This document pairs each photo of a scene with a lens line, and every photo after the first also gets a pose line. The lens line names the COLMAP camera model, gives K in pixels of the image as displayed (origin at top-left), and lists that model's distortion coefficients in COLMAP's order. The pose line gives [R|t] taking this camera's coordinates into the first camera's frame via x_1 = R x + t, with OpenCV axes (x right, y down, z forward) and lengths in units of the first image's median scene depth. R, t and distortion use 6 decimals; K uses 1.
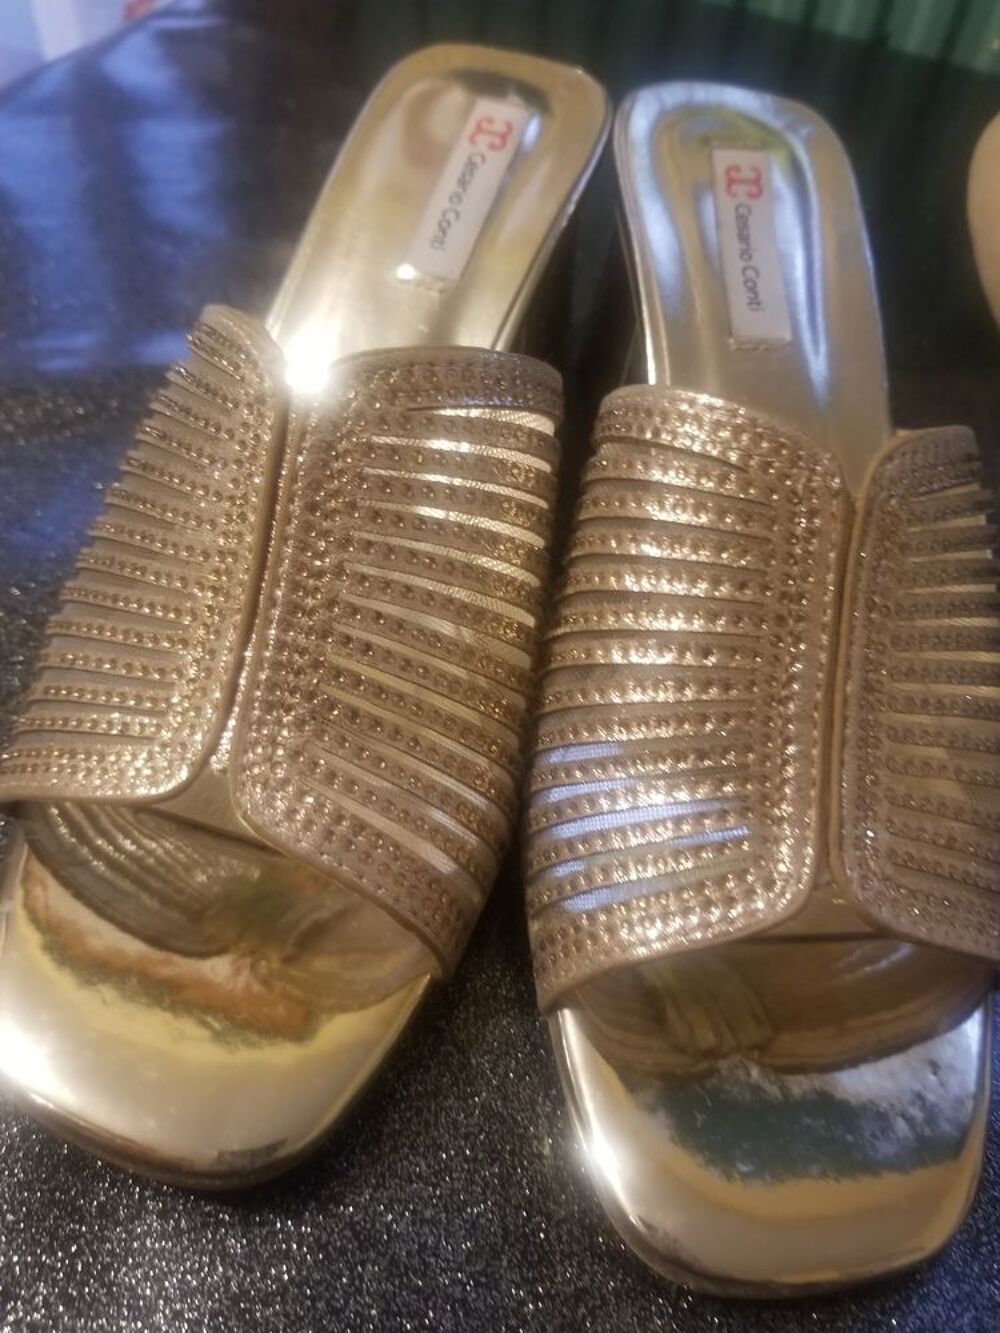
lens RADIAL K [[979.2, 0, 500.0], [0, 979.2, 666.5], [0, 0, 1]] dist [0.039370, -0.089193]
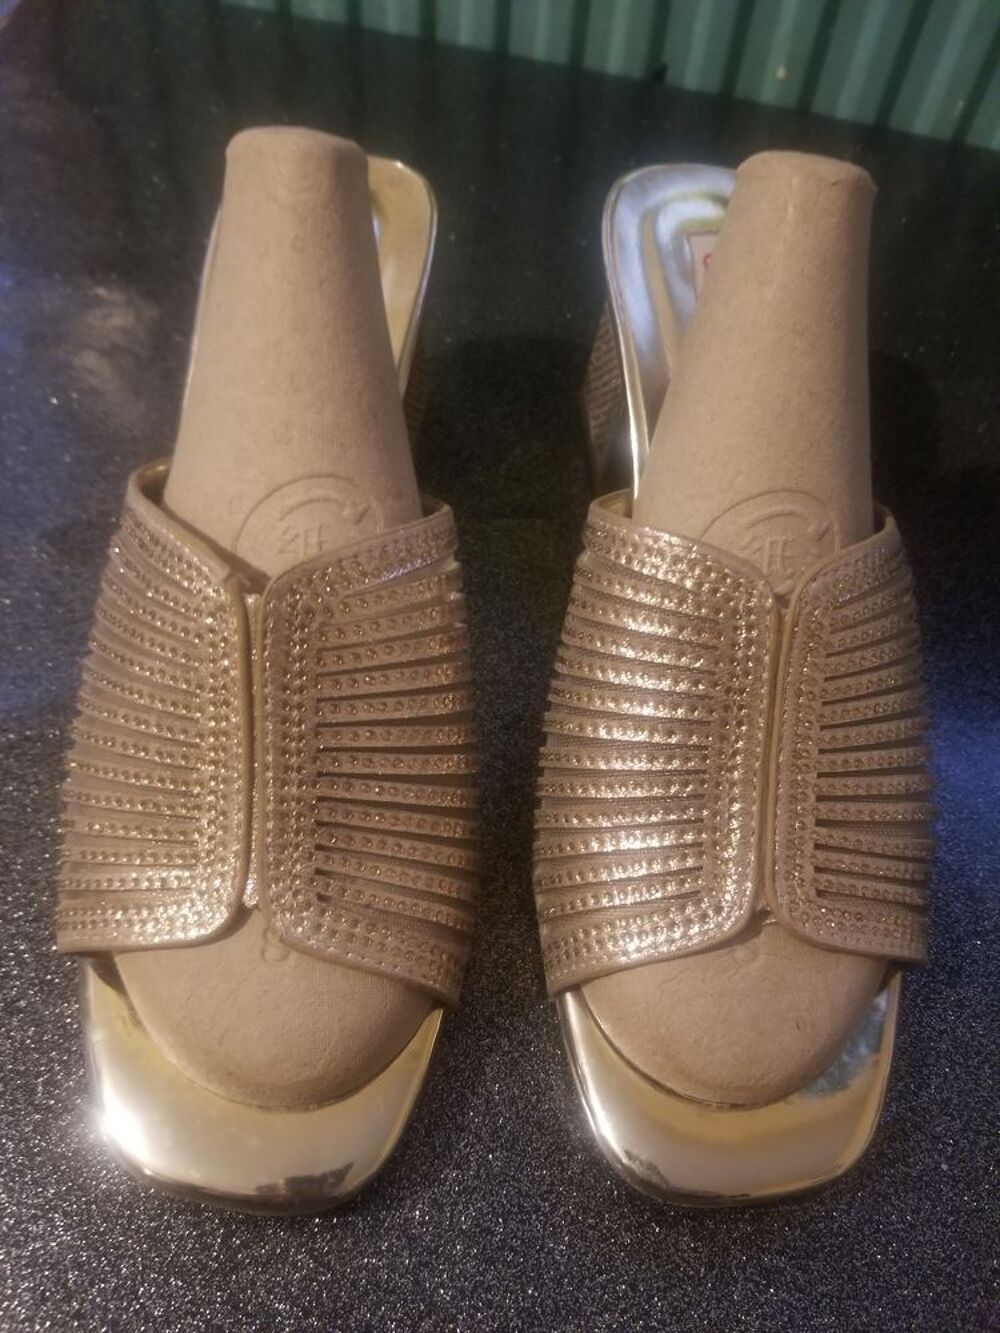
lens RADIAL K [[979.2, 0, 500.0], [0, 979.2, 666.5], [0, 0, 1]] dist [0.039370, -0.089193]
pose [[0.999471, -0.024372, -0.021527, 0.015506], [0.026096, 0.996140, 0.083811, -0.217642], [0.019401, -0.084329, 0.996249, -0.289047]]
